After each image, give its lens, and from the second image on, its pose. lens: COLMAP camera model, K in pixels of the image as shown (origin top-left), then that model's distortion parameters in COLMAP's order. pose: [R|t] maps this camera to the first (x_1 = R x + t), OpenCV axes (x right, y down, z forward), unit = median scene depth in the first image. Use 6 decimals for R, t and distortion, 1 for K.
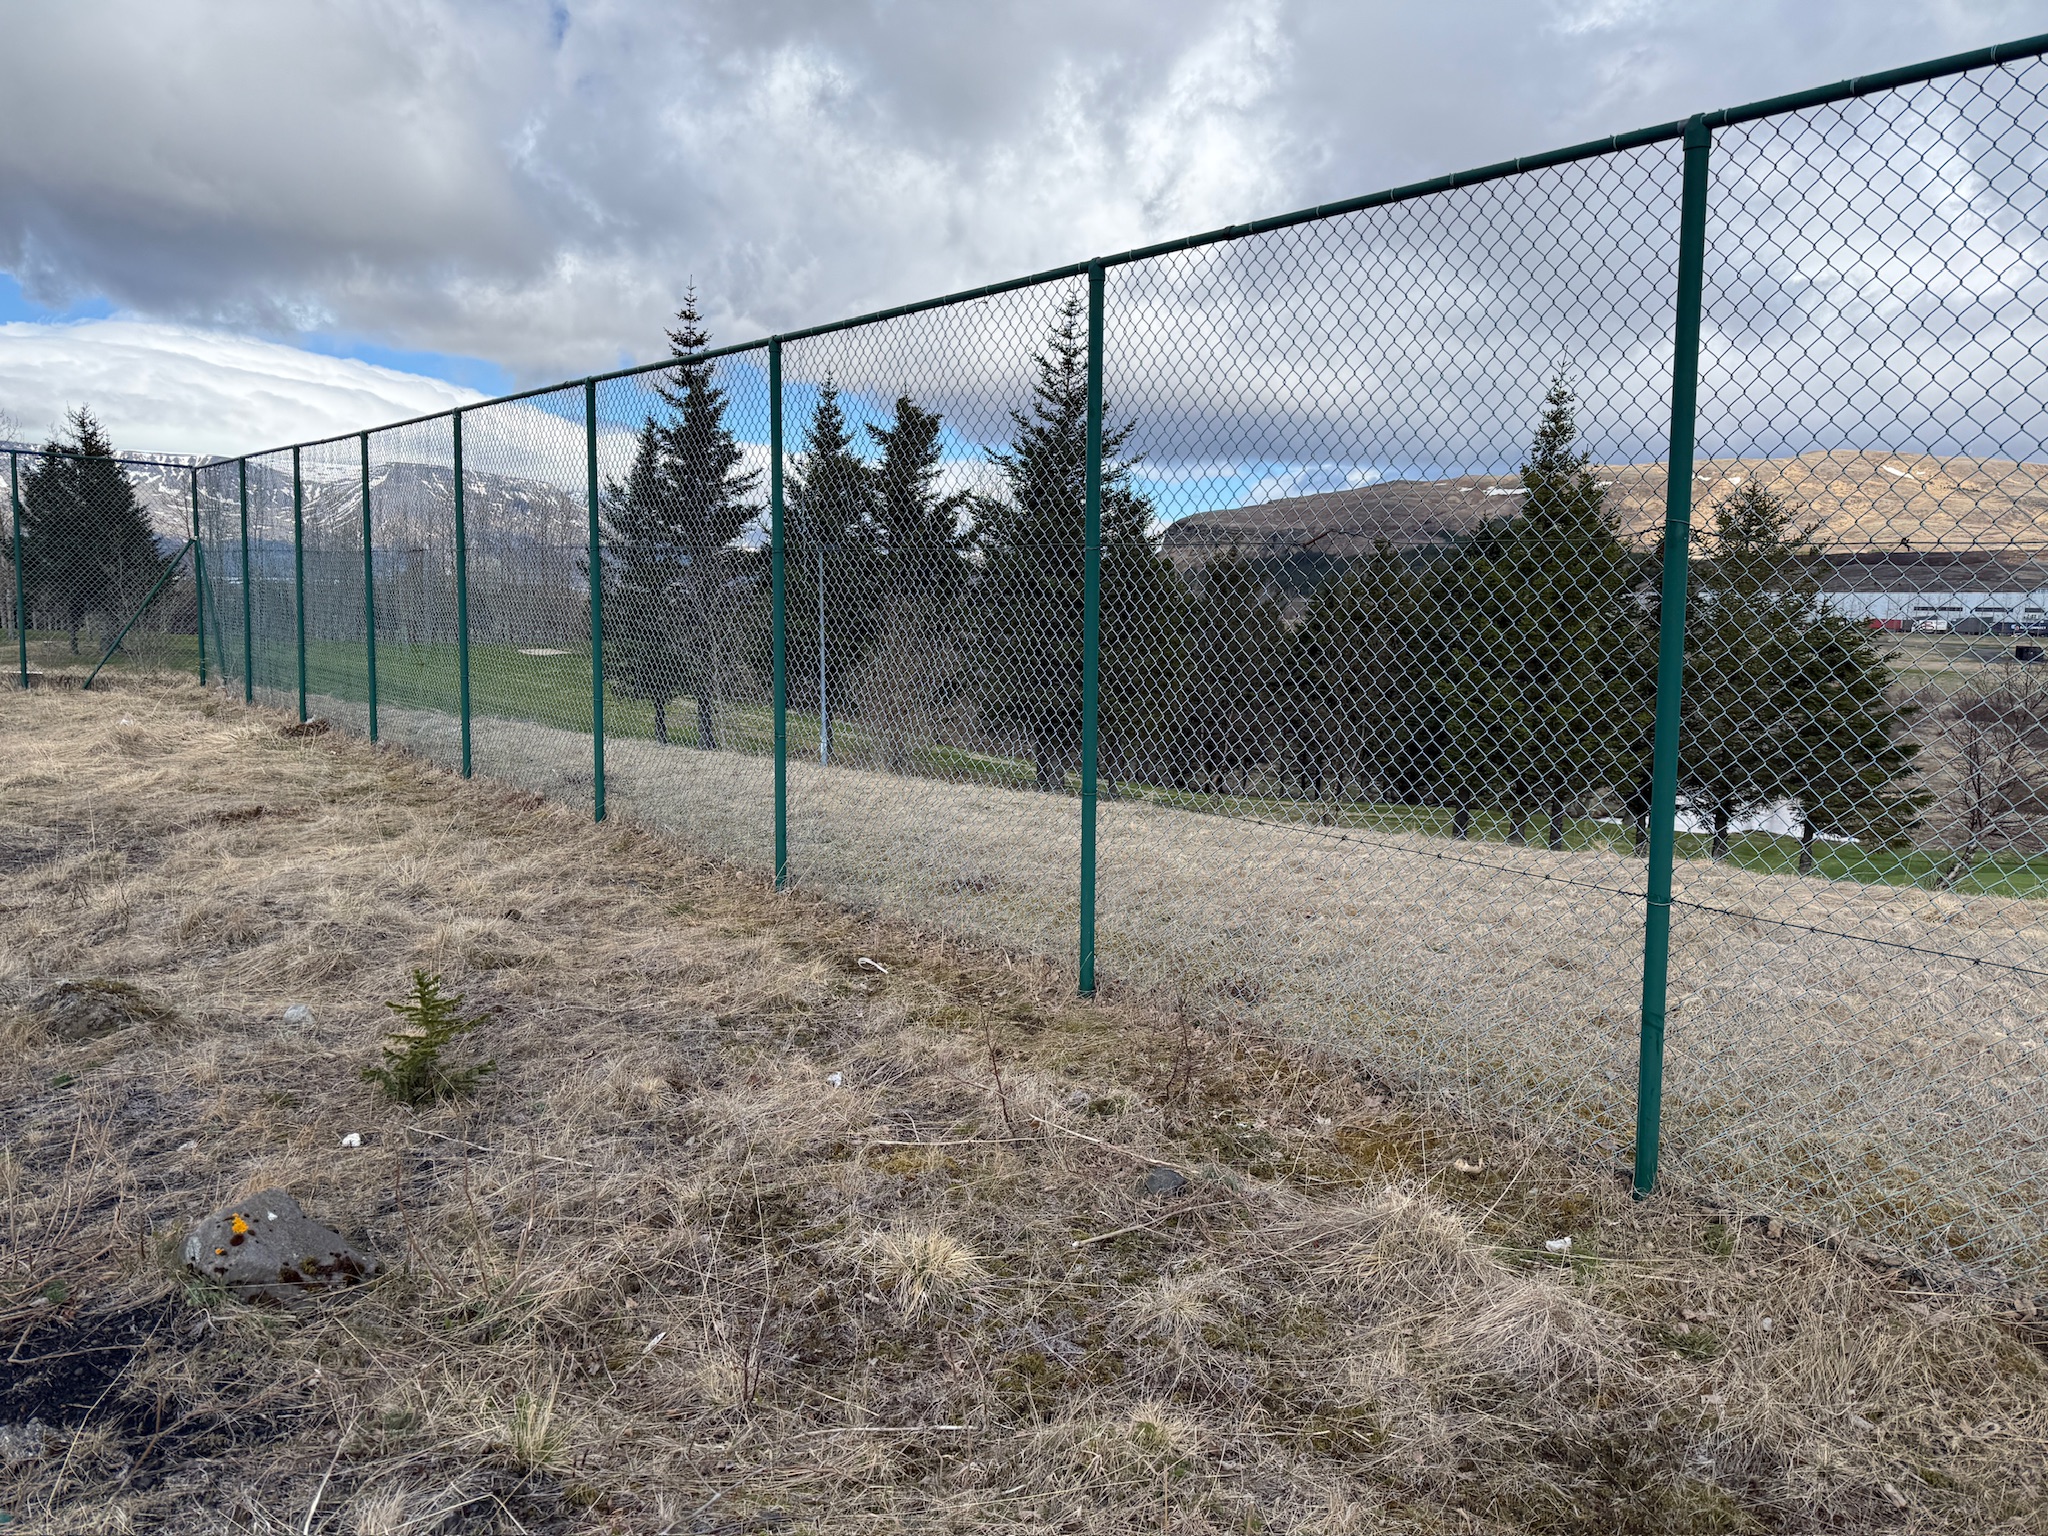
lens RADIAL K [[1492.1, 0, 1027.9], [0, 1492.1, 795.4], [0, 0, 1]] dist [0.158164, -0.286601]
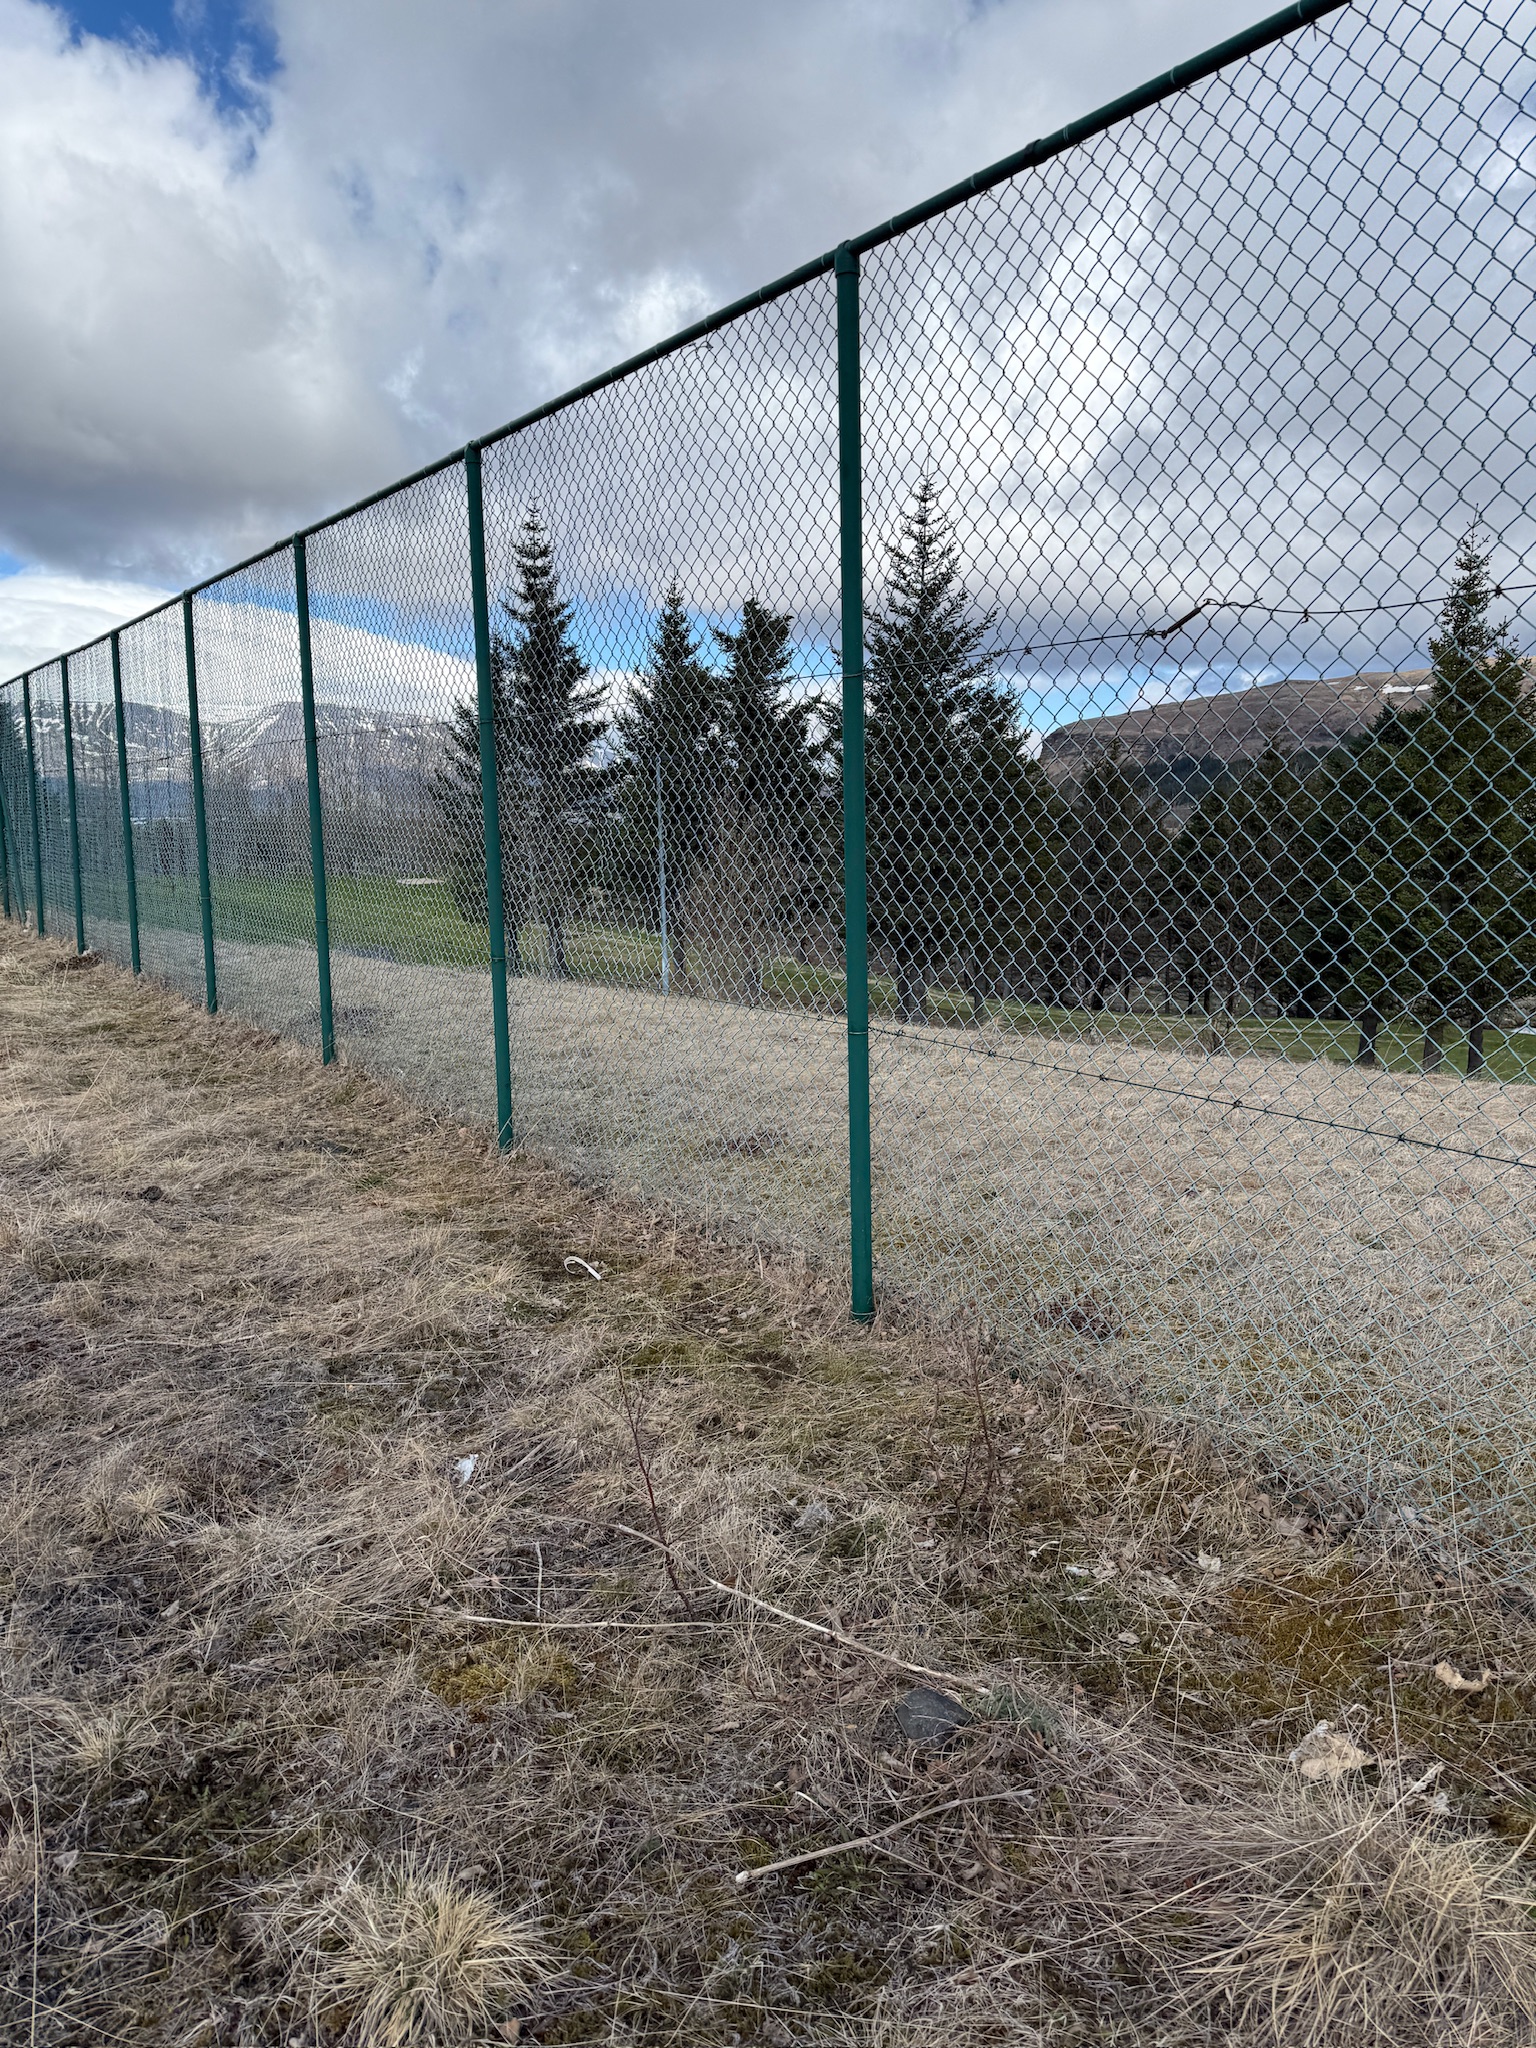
lens RADIAL K [[1447.6, 0, 782.6], [0, 1447.6, 1019.2], [0, 0, 1]] dist [0.144539, -0.246334]
pose [[0.995629, -0.015757, -0.092057, 0.054412], [0.016084, 0.999867, 0.002815, -0.007895], [0.092000, -0.004283, 0.995750, 0.257092]]
